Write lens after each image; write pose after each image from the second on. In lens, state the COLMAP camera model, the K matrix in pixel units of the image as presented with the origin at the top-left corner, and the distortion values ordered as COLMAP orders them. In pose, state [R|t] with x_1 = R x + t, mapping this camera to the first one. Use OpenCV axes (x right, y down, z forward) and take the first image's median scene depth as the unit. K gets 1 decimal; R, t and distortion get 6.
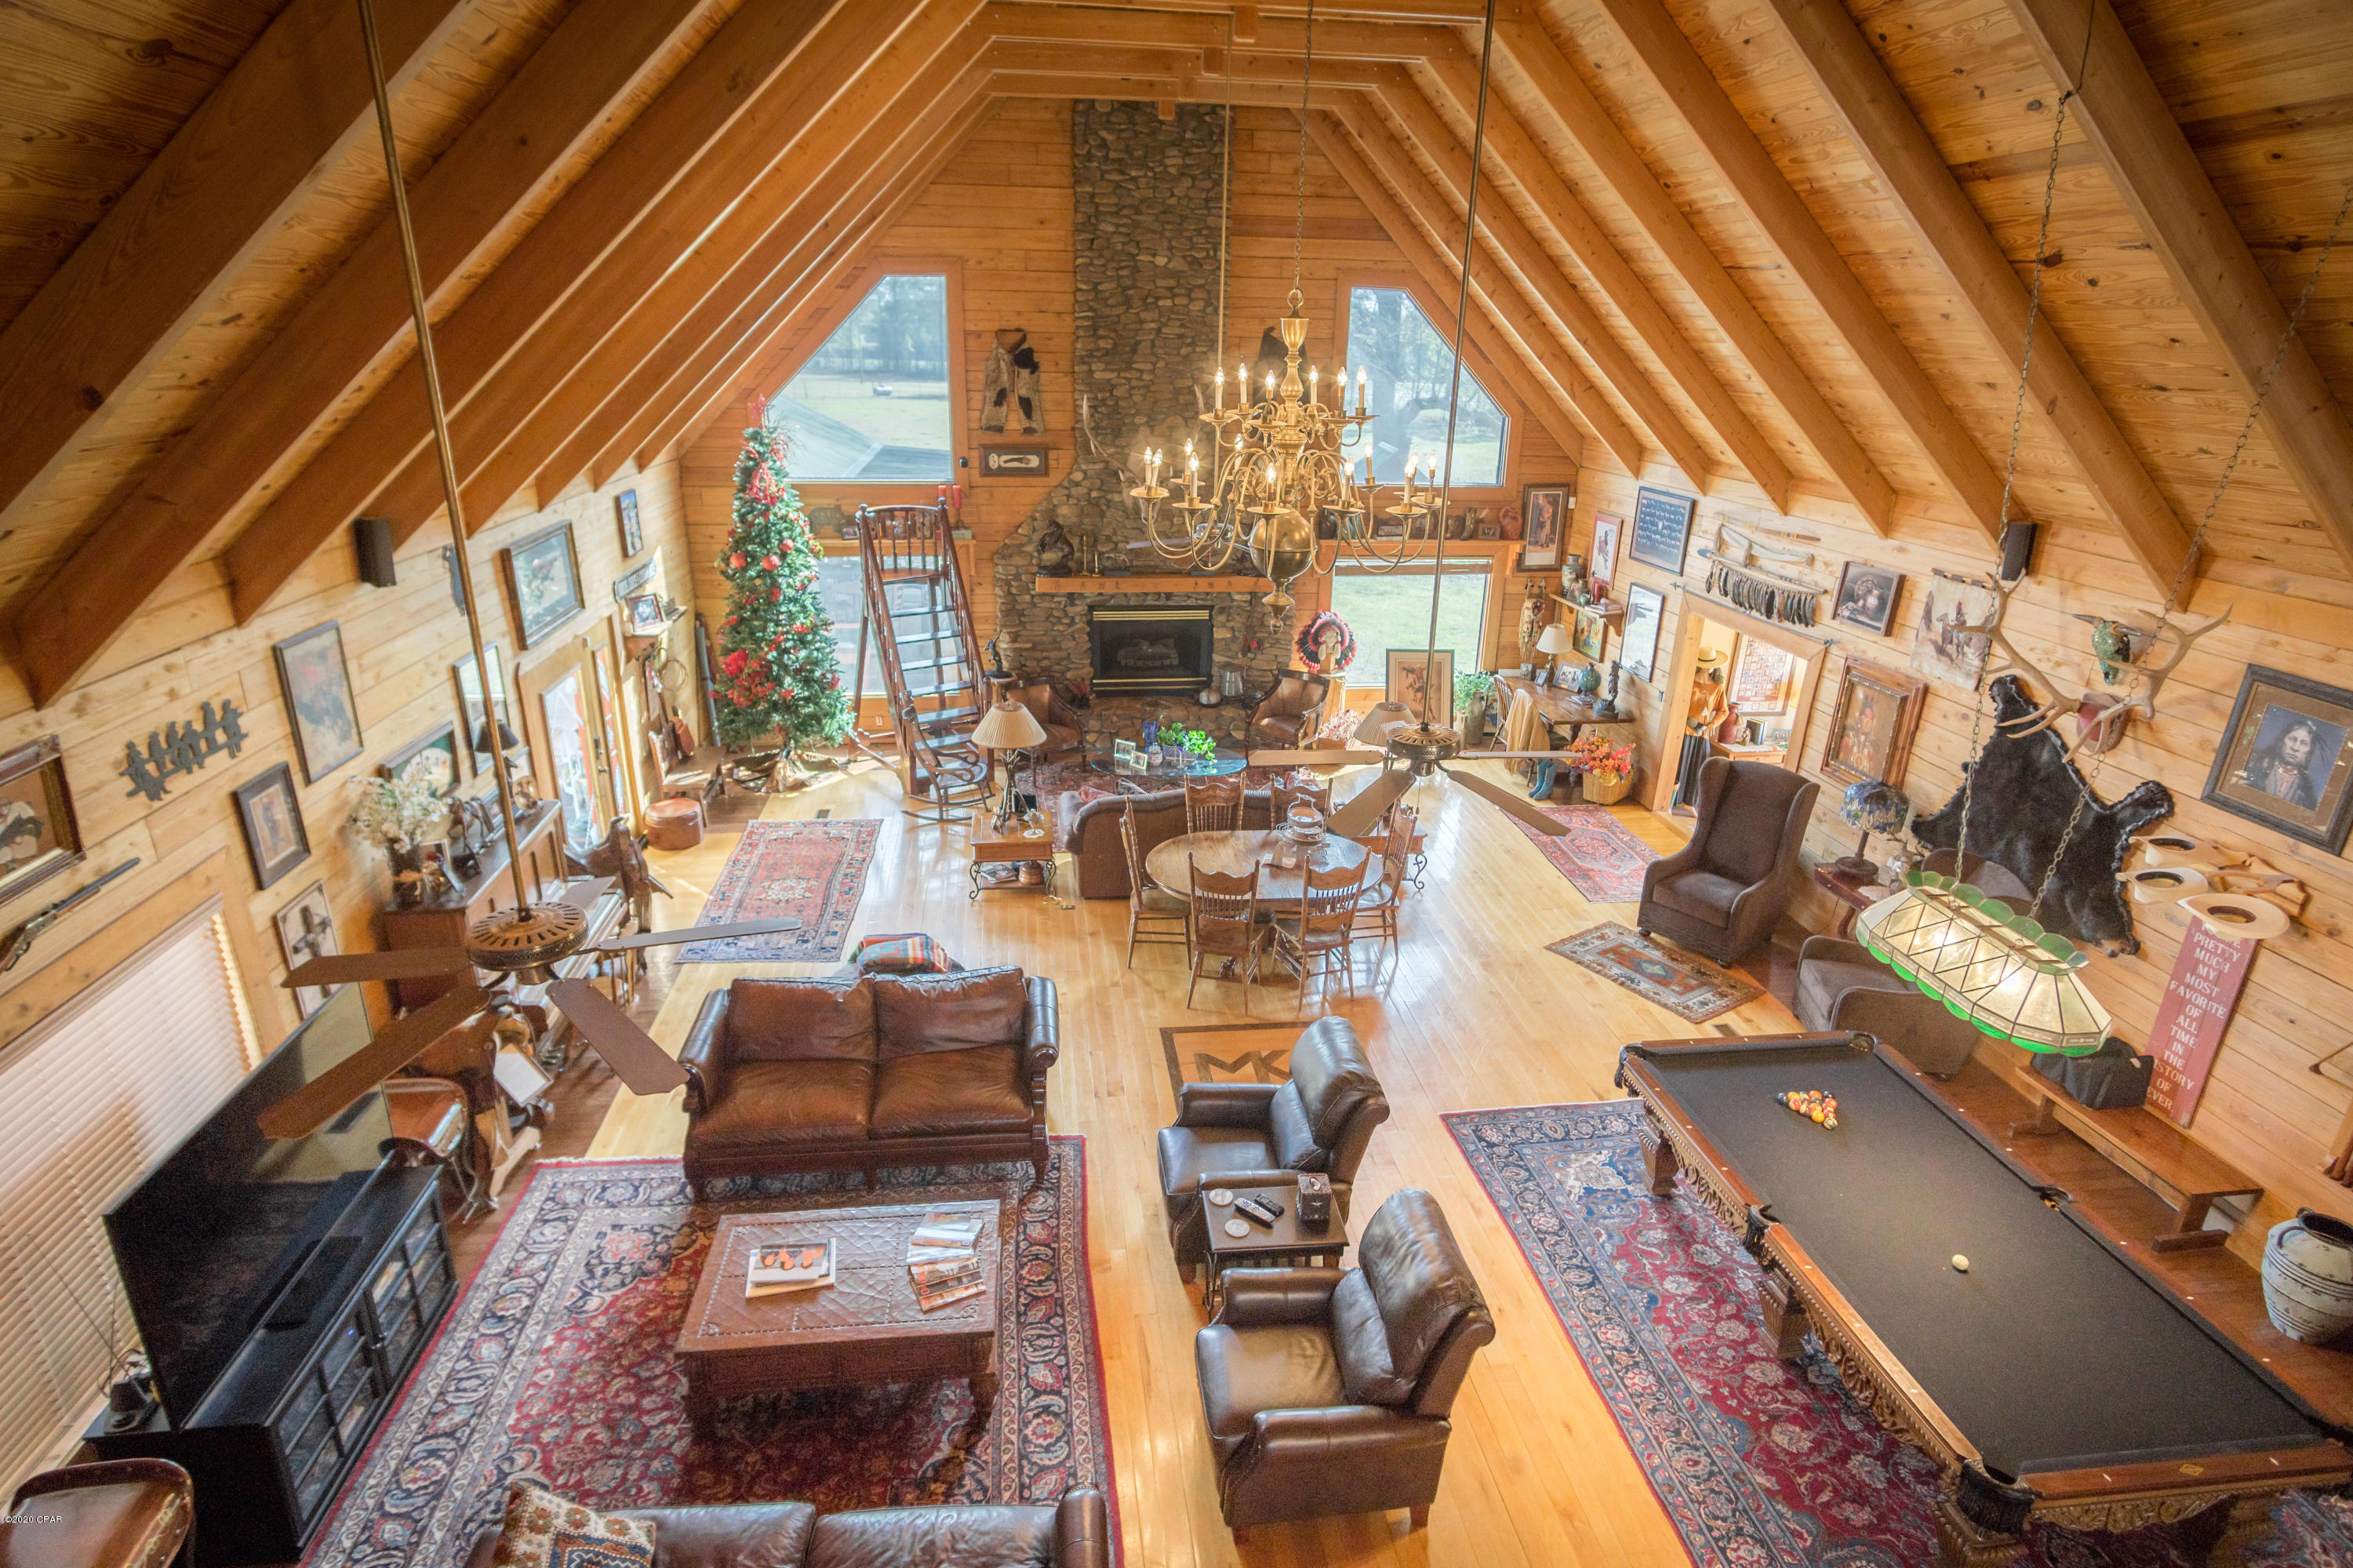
lens RADIAL K [[1219.3, 0, 1171.0], [0, 1219.3, 770.6], [0, 0, 1]] dist [0.005429, -0.000738]
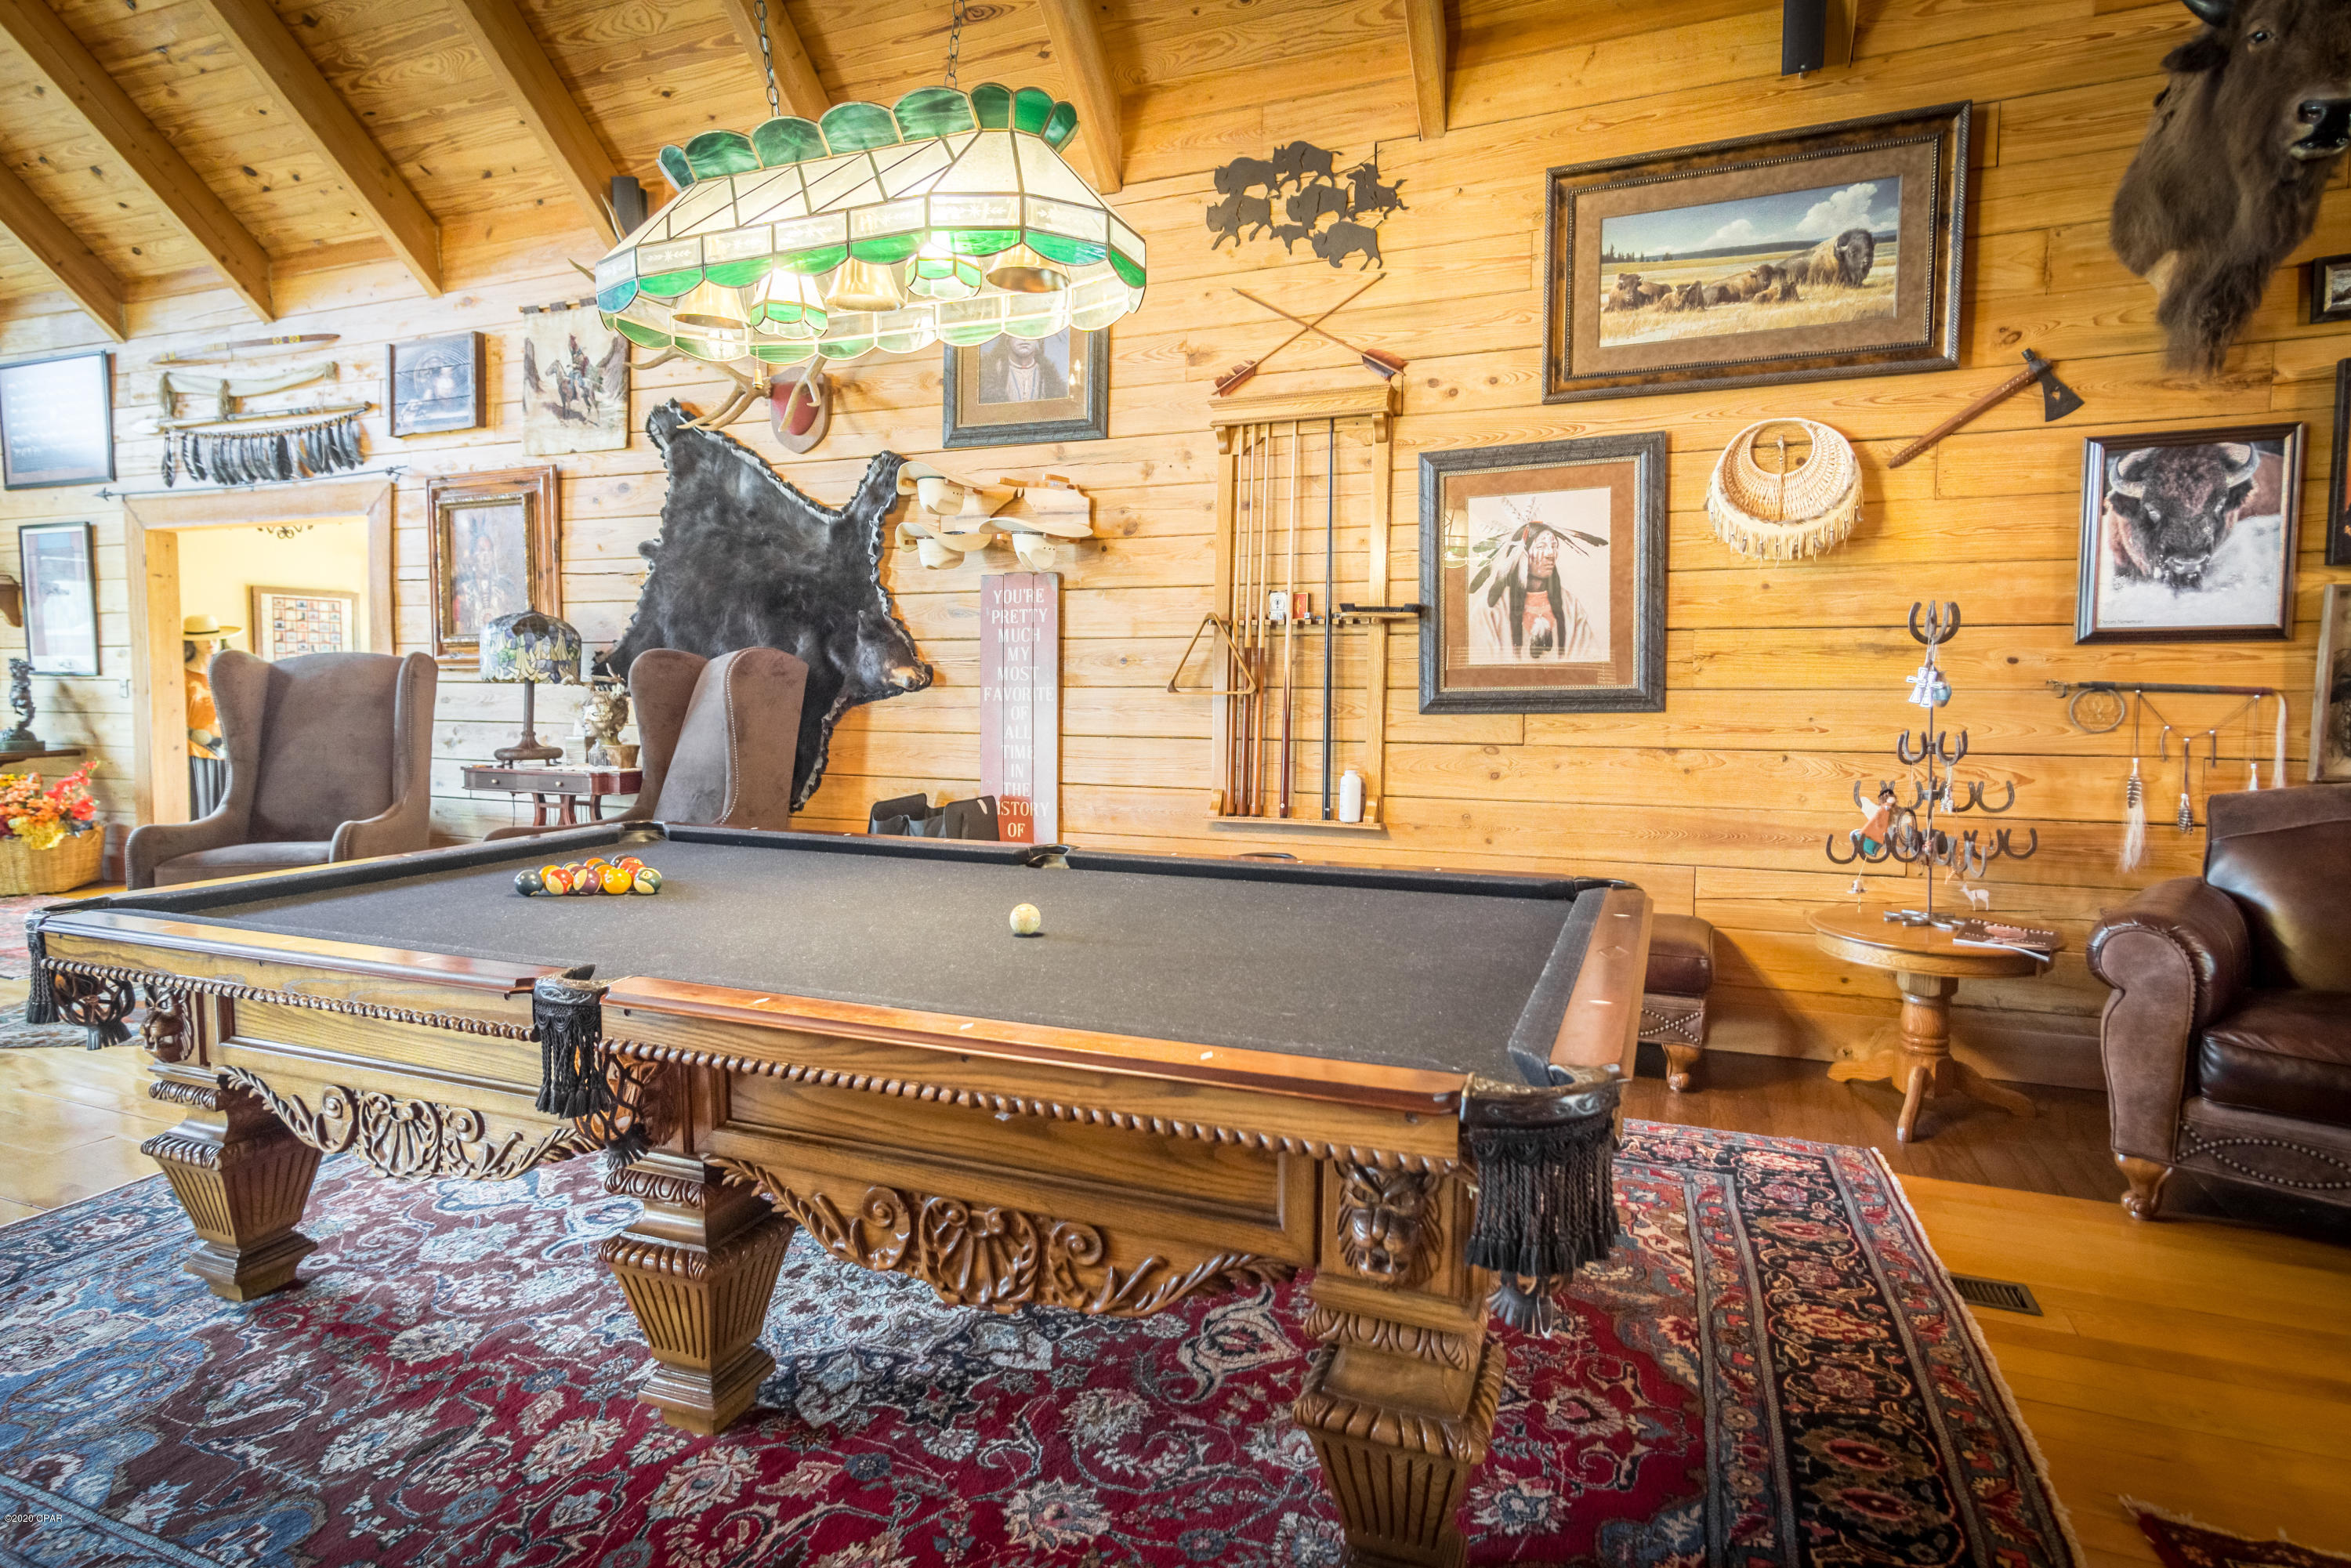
lens RADIAL K [[1218.1, 0, 1174.8], [0, 1218.1, 783.4], [0, 0, 1]] dist [0.005429, -0.000738]
pose [[0.480986, -0.080483, 0.873026, 0.183675], [0.303884, 0.949352, -0.079903, 0.253437], [-0.822379, 0.303731, 0.481082, 0.454758]]
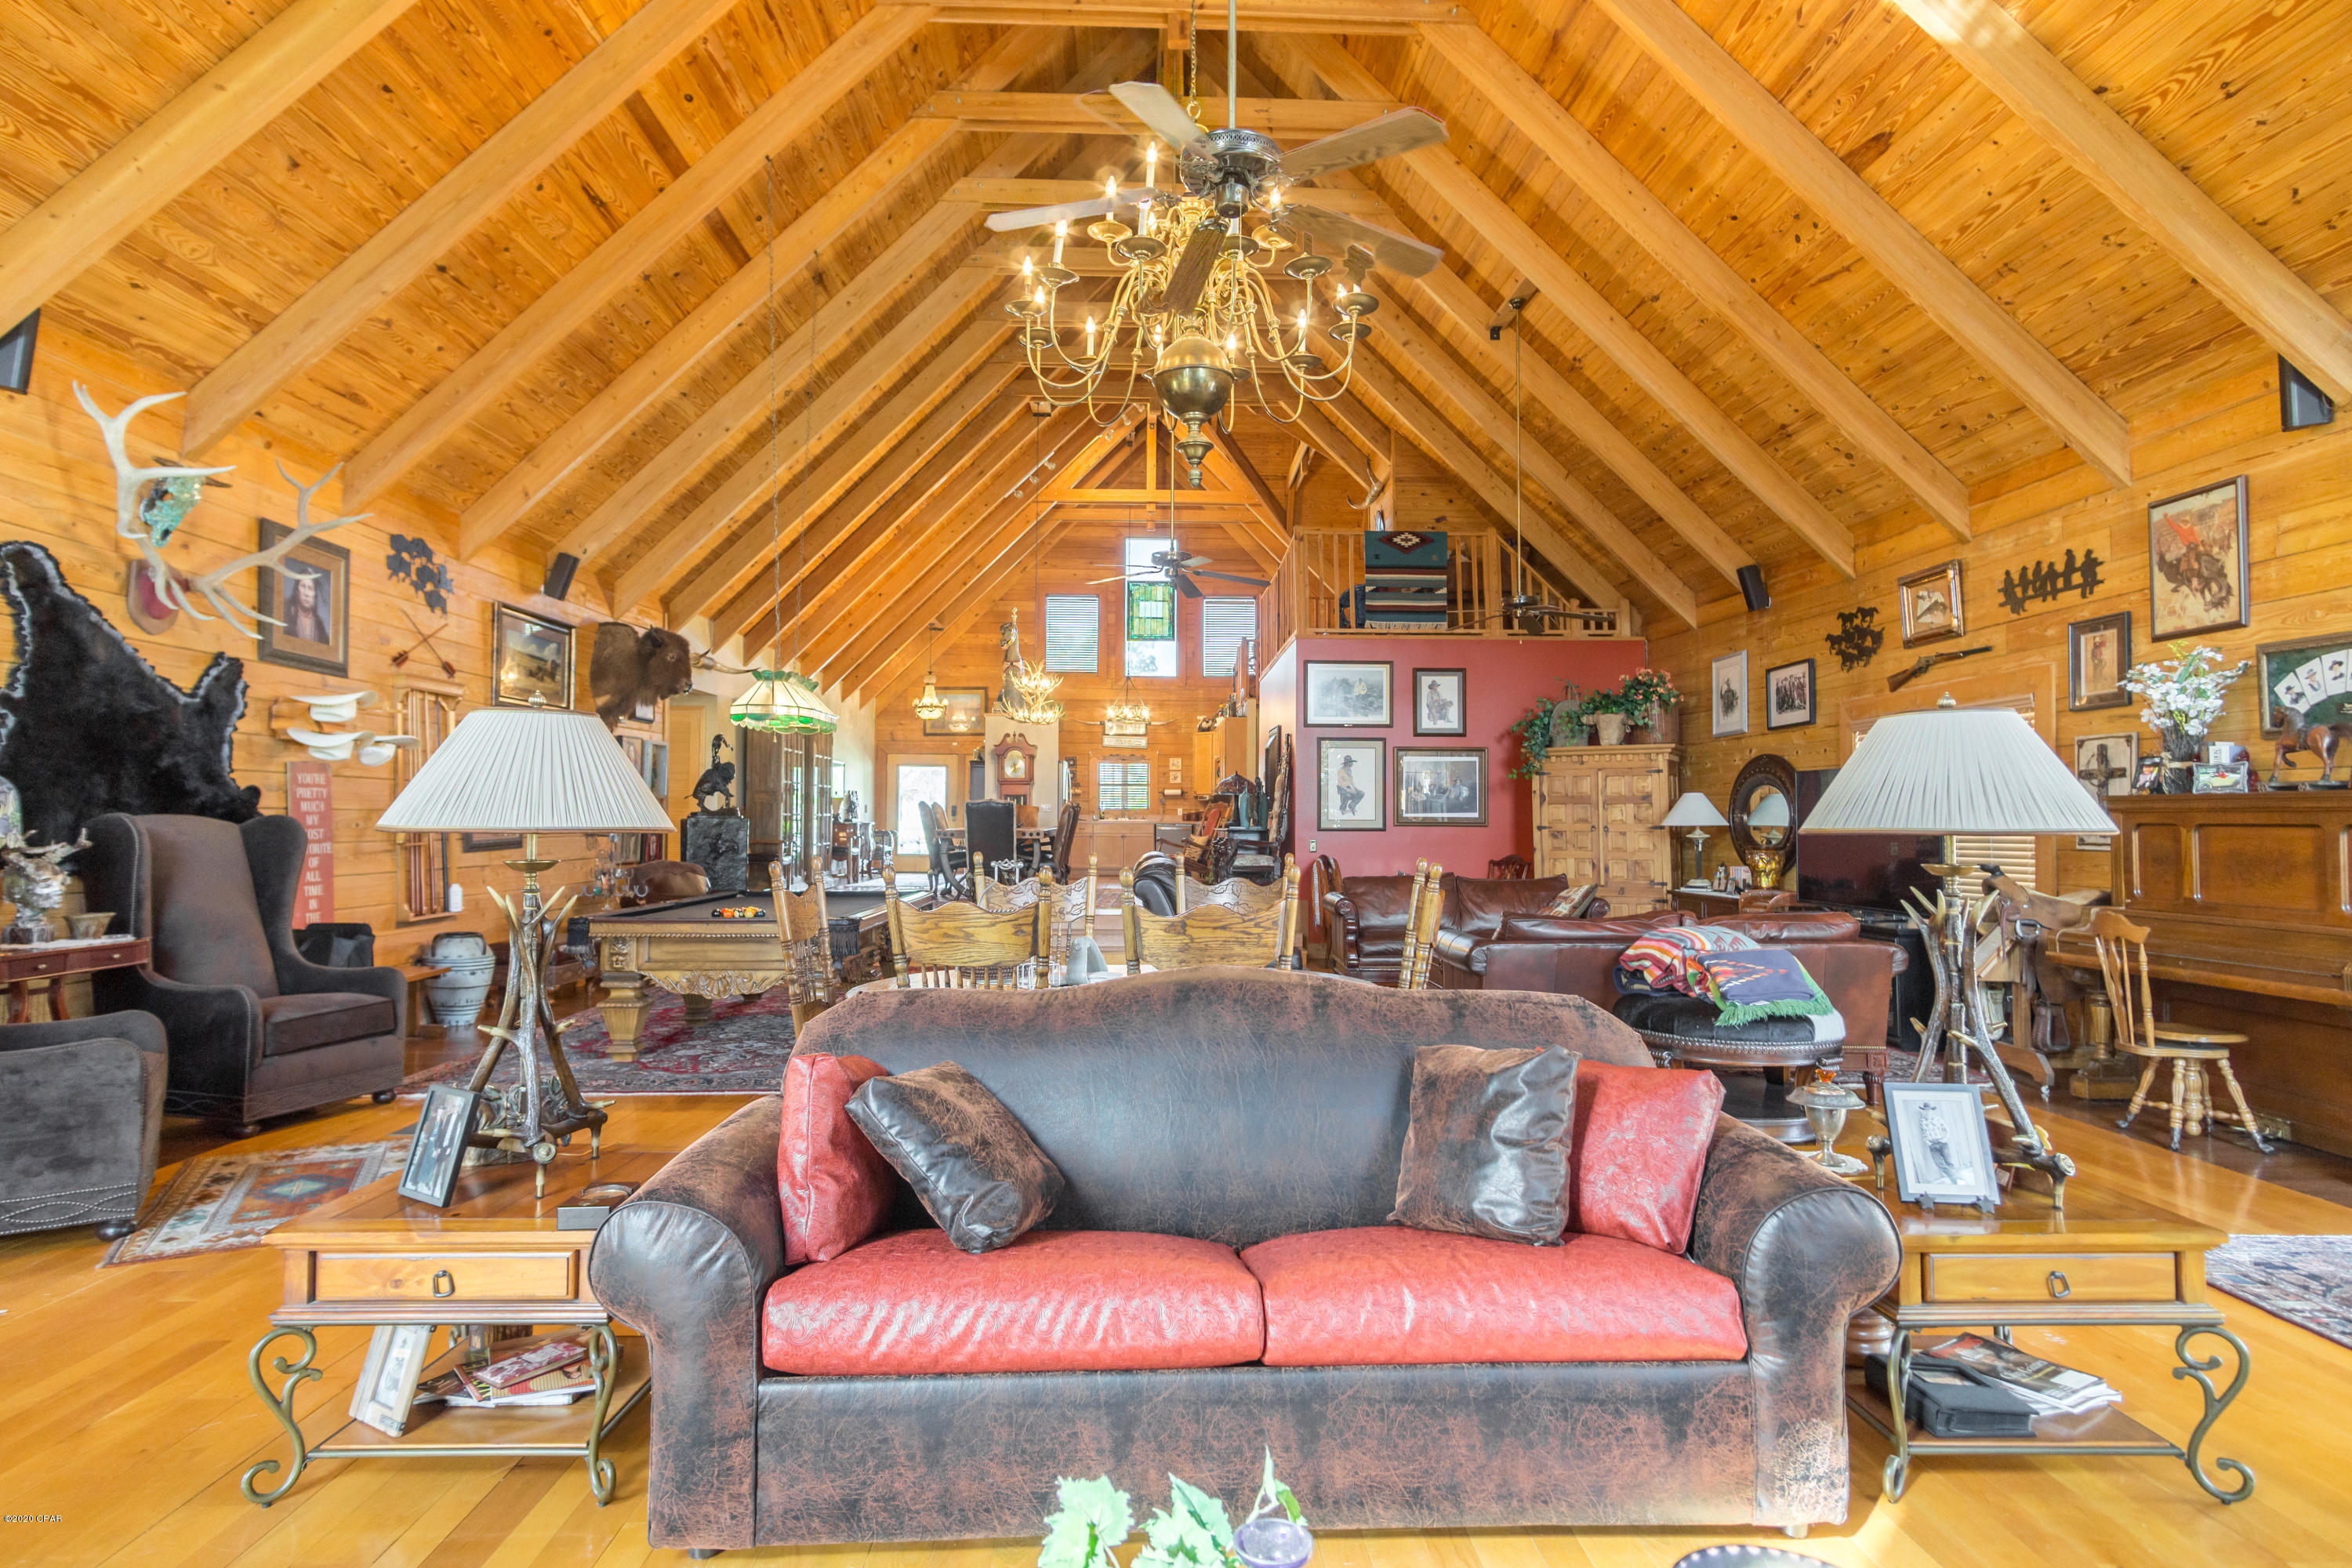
lens RADIAL K [[1218.7, 0, 1171.2], [0, 1218.7, 778.6], [0, 0, 1]] dist [0.005429, -0.000738]
pose [[-0.996456, -0.020359, 0.081620, 0.028134], [0.006092, 0.950257, 0.311408, -0.145535], [-0.083900, 0.310801, -0.946765, 1.478417]]
